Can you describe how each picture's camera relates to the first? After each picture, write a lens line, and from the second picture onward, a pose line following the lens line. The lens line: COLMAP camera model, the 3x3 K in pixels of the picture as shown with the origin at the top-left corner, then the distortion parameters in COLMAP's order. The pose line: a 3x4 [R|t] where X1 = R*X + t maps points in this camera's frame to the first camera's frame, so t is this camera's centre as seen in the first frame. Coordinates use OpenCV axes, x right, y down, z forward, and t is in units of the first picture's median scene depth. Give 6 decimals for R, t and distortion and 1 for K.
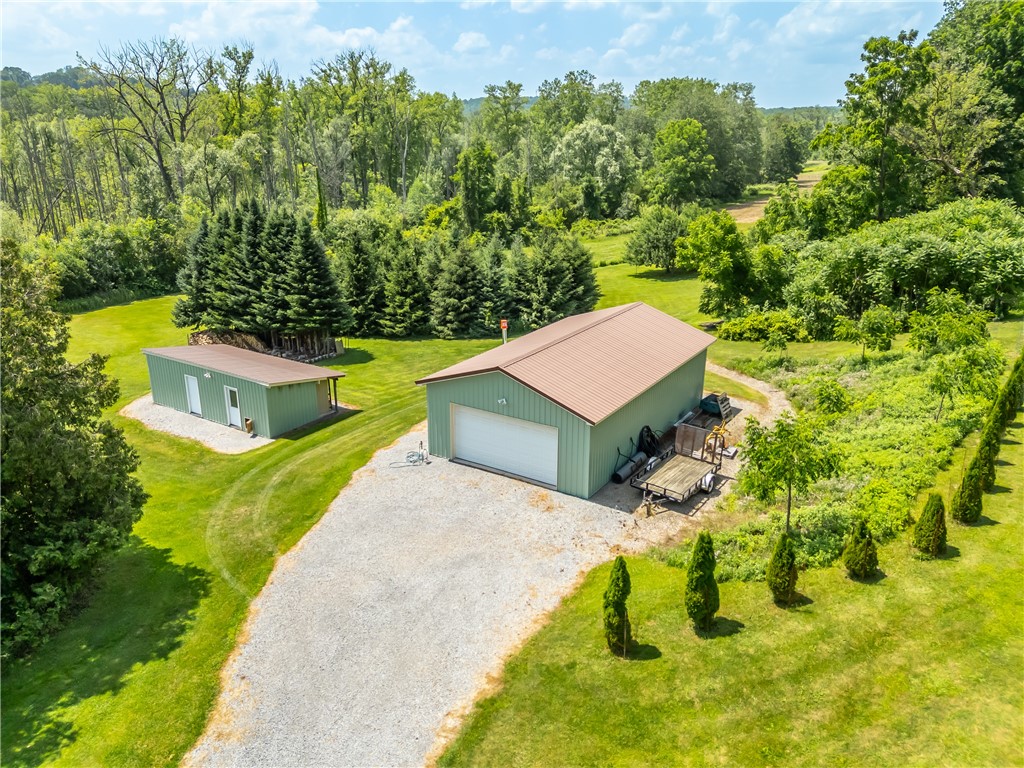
lens RADIAL K [[752.1, 0, 512.0], [0, 752.1, 384.0], [0, 0, 1]] dist [0.086235, -0.088257]
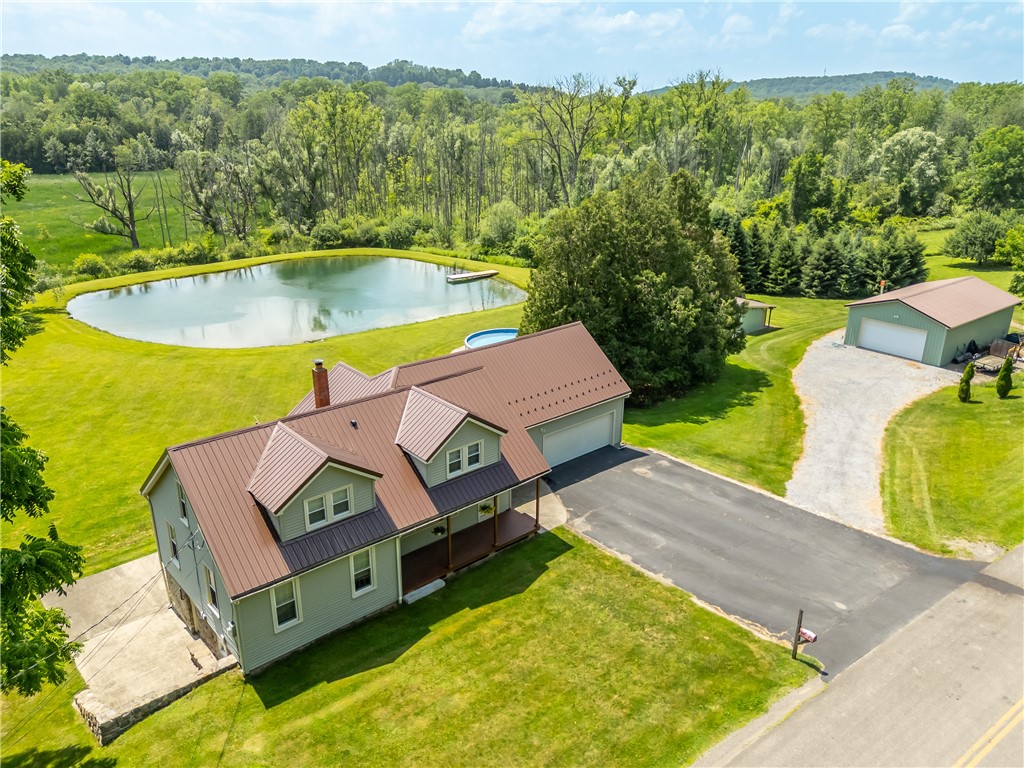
lens RADIAL K [[752.1, 0, 512.0], [0, 752.1, 384.0], [0, 0, 1]] dist [0.086235, -0.088257]
pose [[0.946883, 0.112131, -0.301397, -0.170108], [-0.105403, 0.993682, 0.038550, 0.112845], [0.303815, -0.004734, 0.952719, -0.616782]]
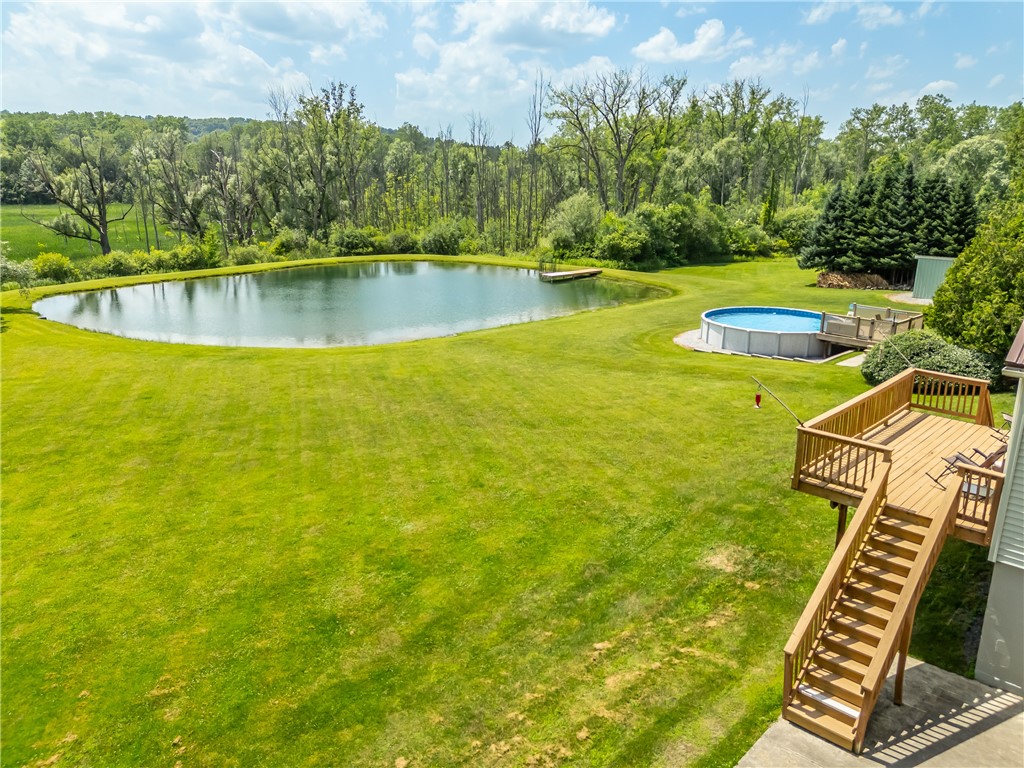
lens RADIAL K [[752.1, 0, 512.0], [0, 752.1, 384.0], [0, 0, 1]] dist [0.086235, -0.088257]
pose [[0.971411, 0.065490, -0.228193, -0.582773], [-0.078520, 0.995733, -0.048487, 0.205971], [0.224044, 0.065019, 0.972408, -0.309689]]
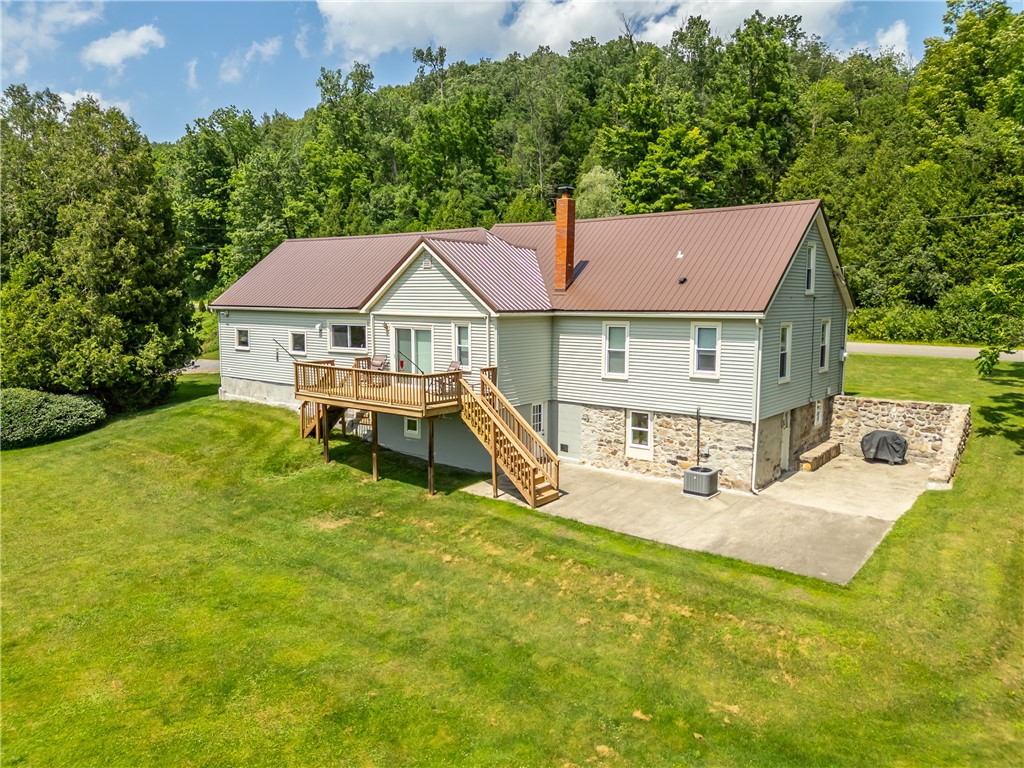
lens RADIAL K [[752.1, 0, 512.0], [0, 752.1, 384.0], [0, 0, 1]] dist [0.086235, -0.088257]
pose [[0.140567, -0.118965, 0.982898, -0.876999], [0.317683, 0.945681, 0.069028, 0.194176], [-0.937720, 0.302547, 0.170725, -0.174448]]
